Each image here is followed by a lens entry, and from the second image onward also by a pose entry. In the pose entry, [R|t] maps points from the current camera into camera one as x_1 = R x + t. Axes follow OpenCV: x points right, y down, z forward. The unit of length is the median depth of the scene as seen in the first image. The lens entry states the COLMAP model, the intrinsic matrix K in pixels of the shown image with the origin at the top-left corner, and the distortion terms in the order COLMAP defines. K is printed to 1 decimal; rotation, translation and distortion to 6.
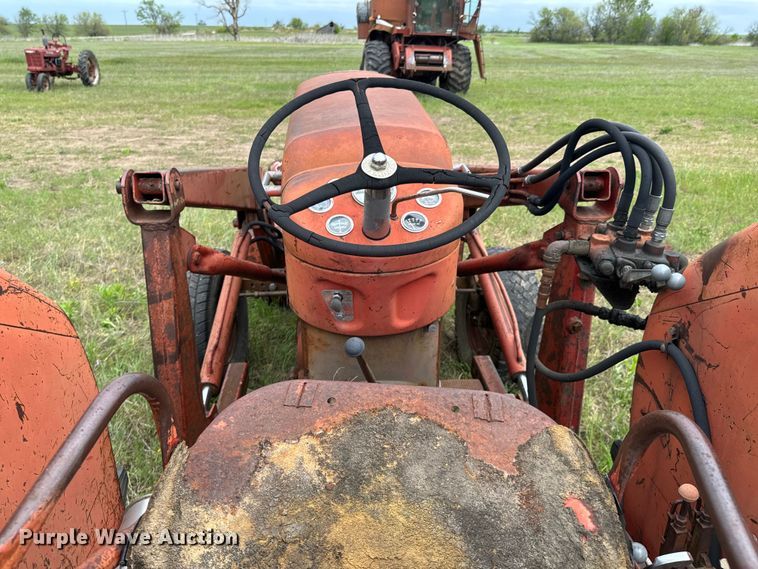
lens RADIAL K [[545.9, 0, 376.5], [0, 545.9, 295.6], [0, 0, 1]] dist [0.025351, -0.031782]
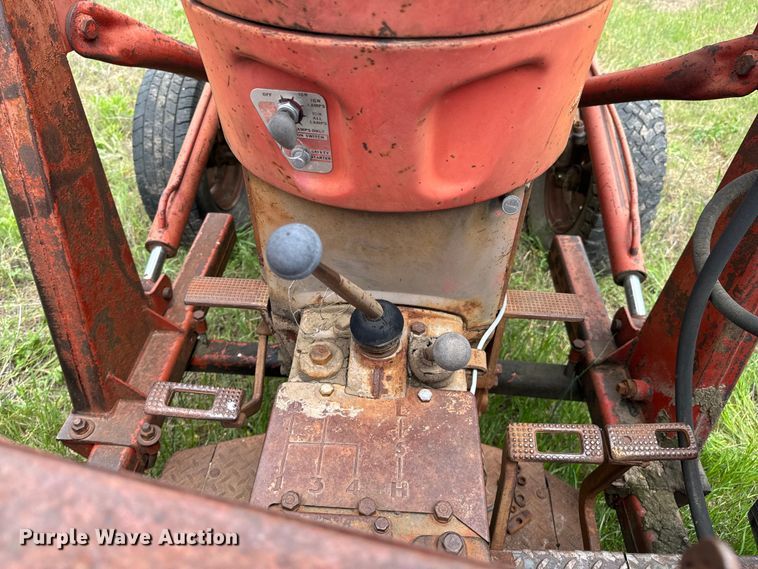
lens RADIAL K [[545.9, 0, 374.5], [0, 545.9, 286.4], [0, 0, 1]] dist [0.025351, -0.031782]
pose [[0.990512, 0.105152, -0.088480, 0.258004], [-0.078041, 0.960350, 0.267650, 0.091464], [0.113116, -0.258206, 0.959445, 3.700454]]
